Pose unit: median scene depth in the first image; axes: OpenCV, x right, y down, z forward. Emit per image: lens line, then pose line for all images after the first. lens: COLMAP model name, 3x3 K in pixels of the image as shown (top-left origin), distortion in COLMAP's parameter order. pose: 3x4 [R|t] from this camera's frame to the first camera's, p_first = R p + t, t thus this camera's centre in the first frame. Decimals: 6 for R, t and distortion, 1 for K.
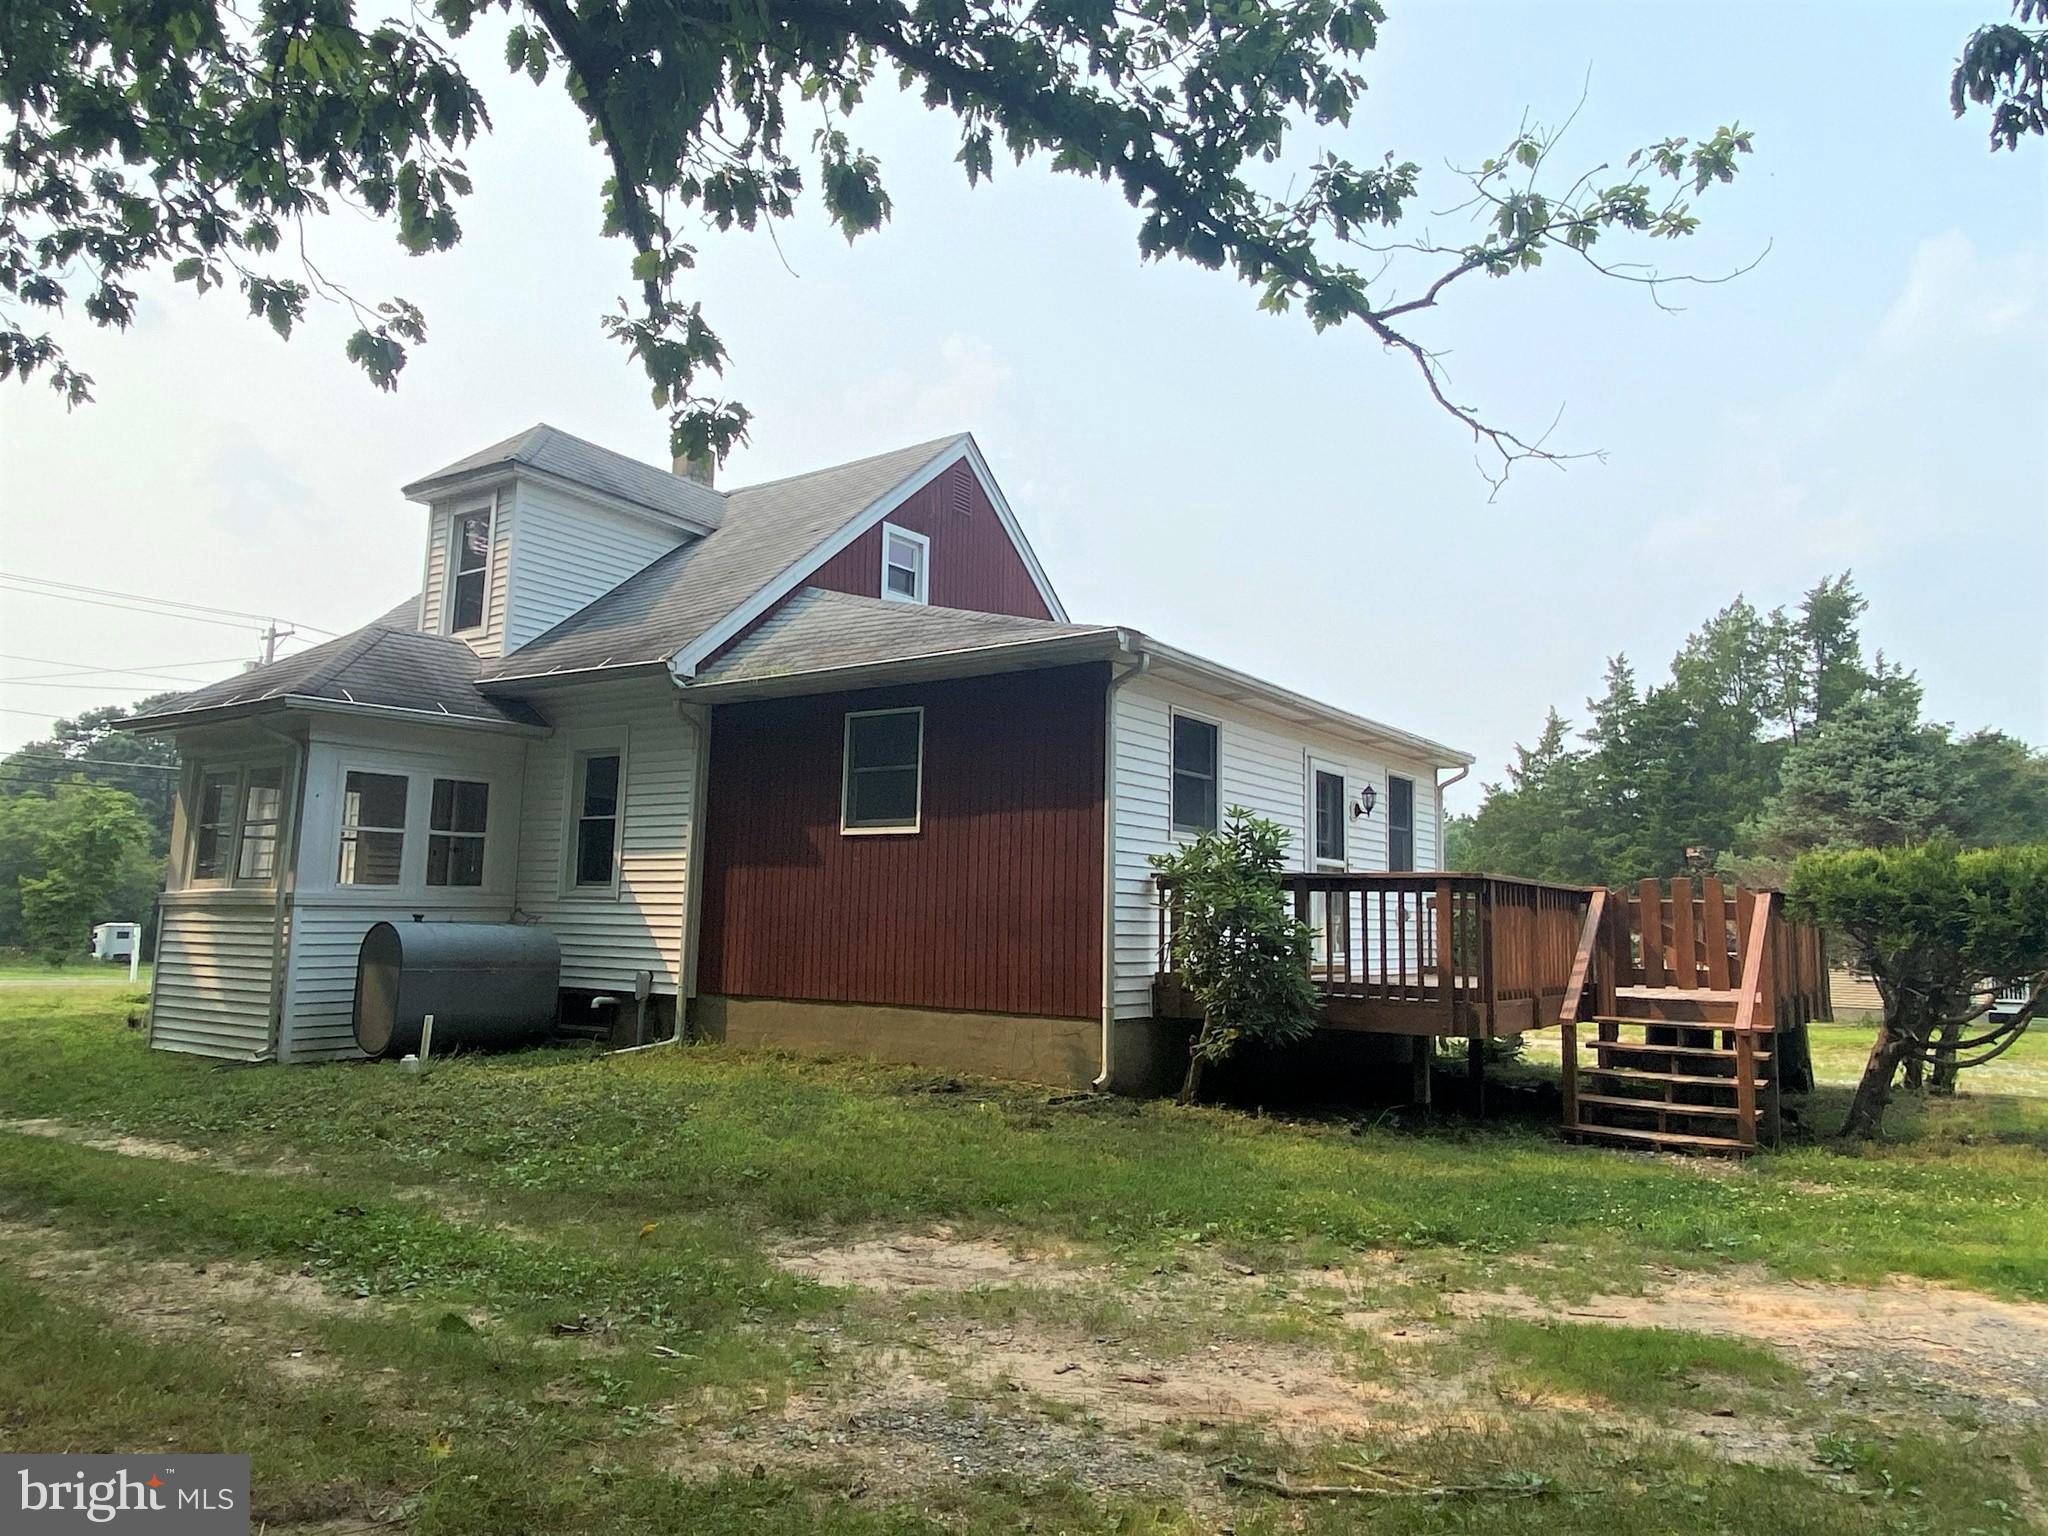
lens RADIAL K [[1349.7, 0, 1024.0], [0, 1349.7, 768.0], [0, 0, 1]] dist [0.095608, -0.118326]
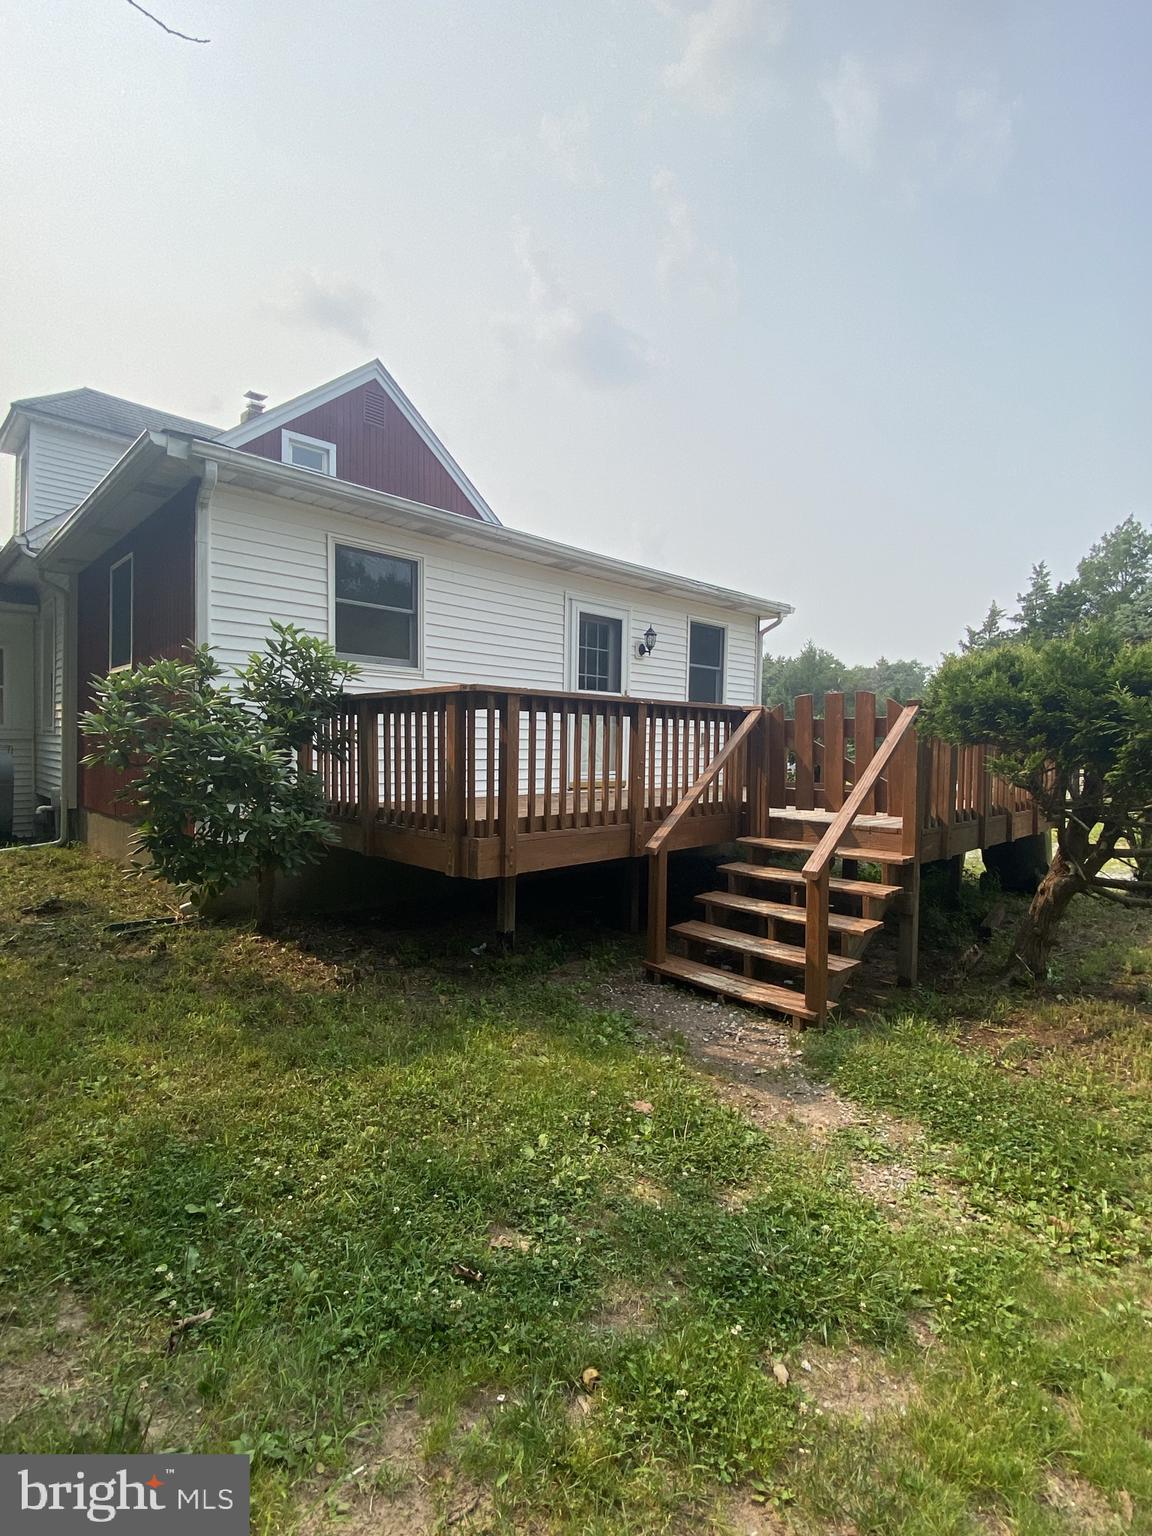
lens RADIAL K [[724.9, 0, 576.0], [0, 724.9, 768.0], [0, 0, 1]] dist [0.054156, -0.044425]
pose [[0.983802, -0.003332, -0.179229, 0.272125], [0.029026, 0.989594, 0.140928, 0.038417], [0.176894, -0.143847, 0.973661, 0.330918]]
